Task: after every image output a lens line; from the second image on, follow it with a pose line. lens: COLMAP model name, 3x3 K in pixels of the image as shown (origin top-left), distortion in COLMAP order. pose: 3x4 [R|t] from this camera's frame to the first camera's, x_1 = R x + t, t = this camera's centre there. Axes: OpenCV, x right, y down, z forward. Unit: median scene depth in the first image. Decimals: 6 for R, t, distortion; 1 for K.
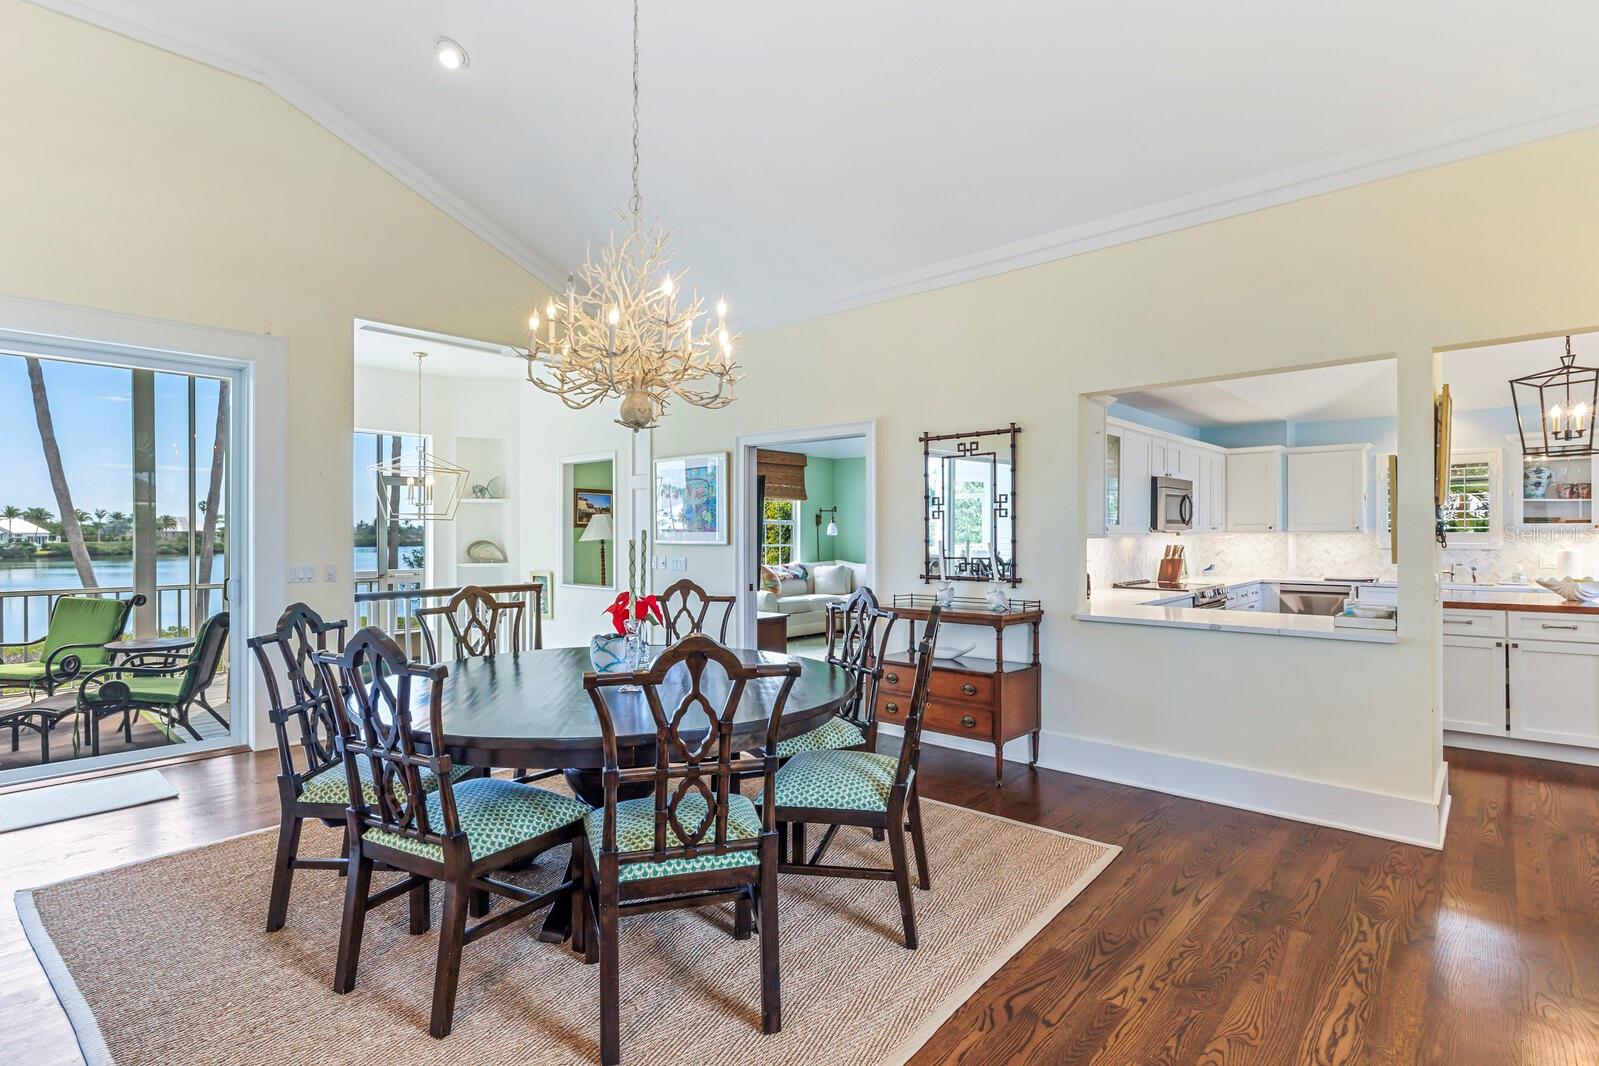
lens RADIAL K [[772.1, 0, 804.3], [0, 772.1, 536.3], [0, 0, 1]] dist [0.001178, 0.000053]
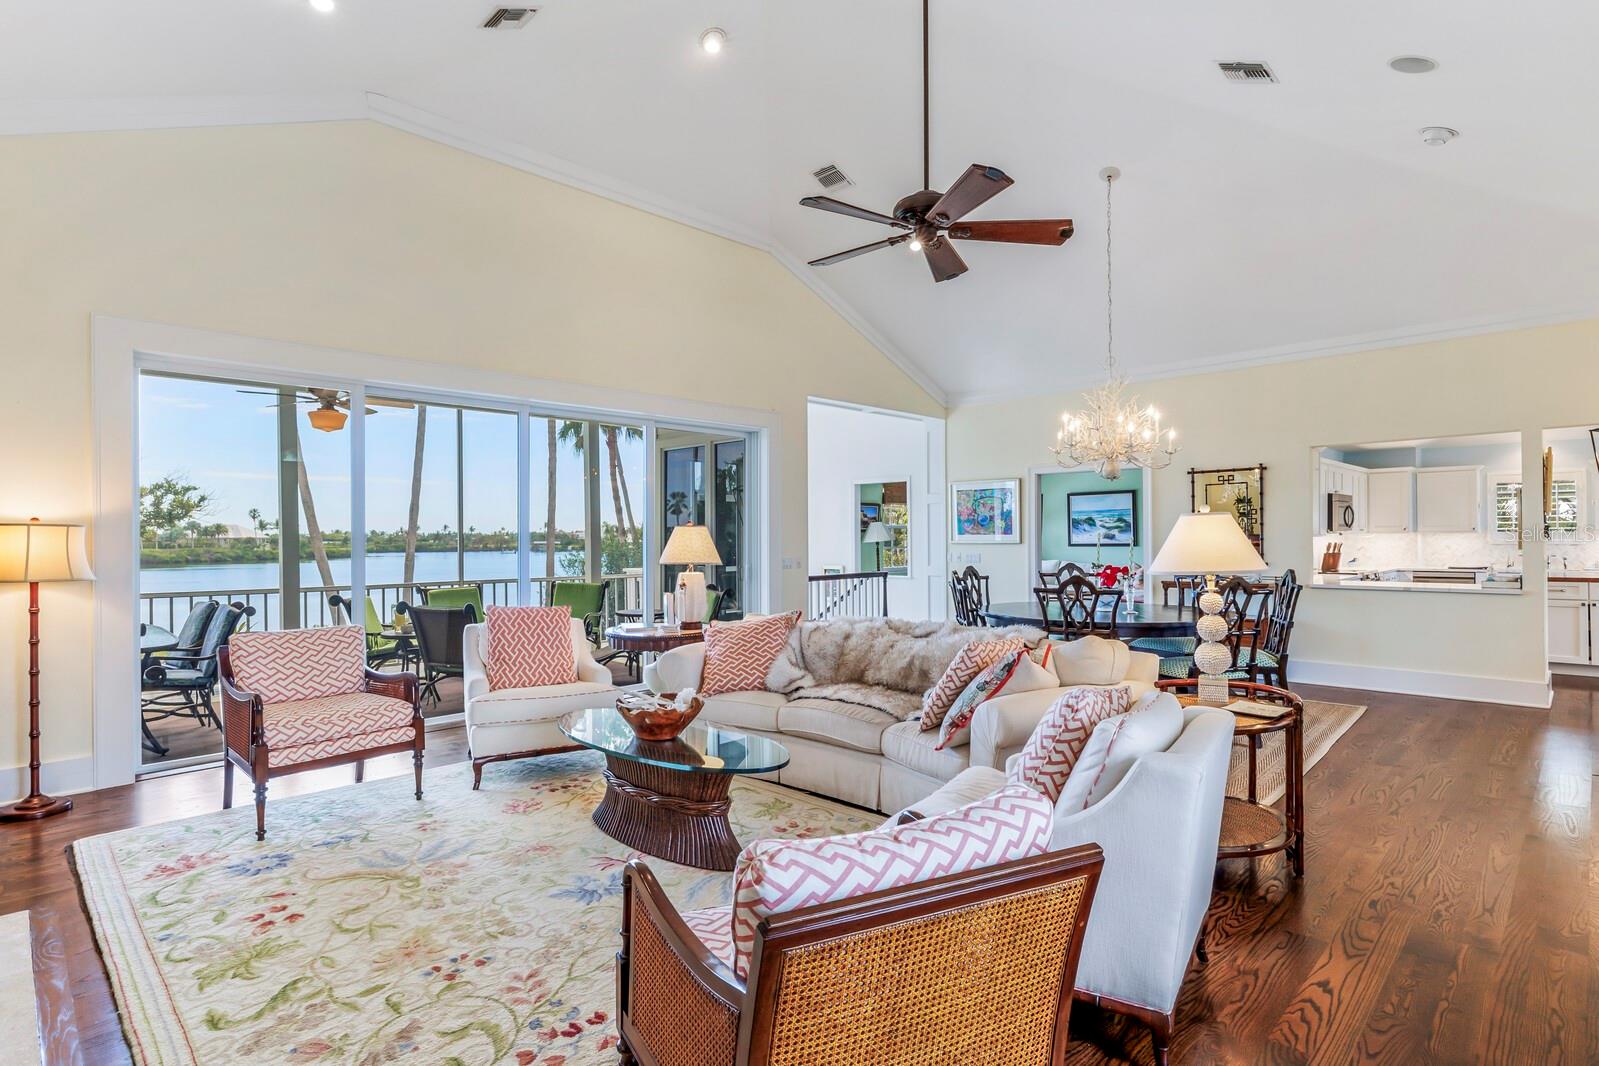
lens RADIAL K [[802.9, 0, 798.9], [0, 802.9, 537.3], [0, 0, 1]] dist [0.000203, -0.000575]
pose [[0.998977, -0.005655, -0.044877, -0.400414], [0.005507, 0.999979, -0.003406, 0.002291], [0.044896, 0.003155, 0.998987, -0.453164]]
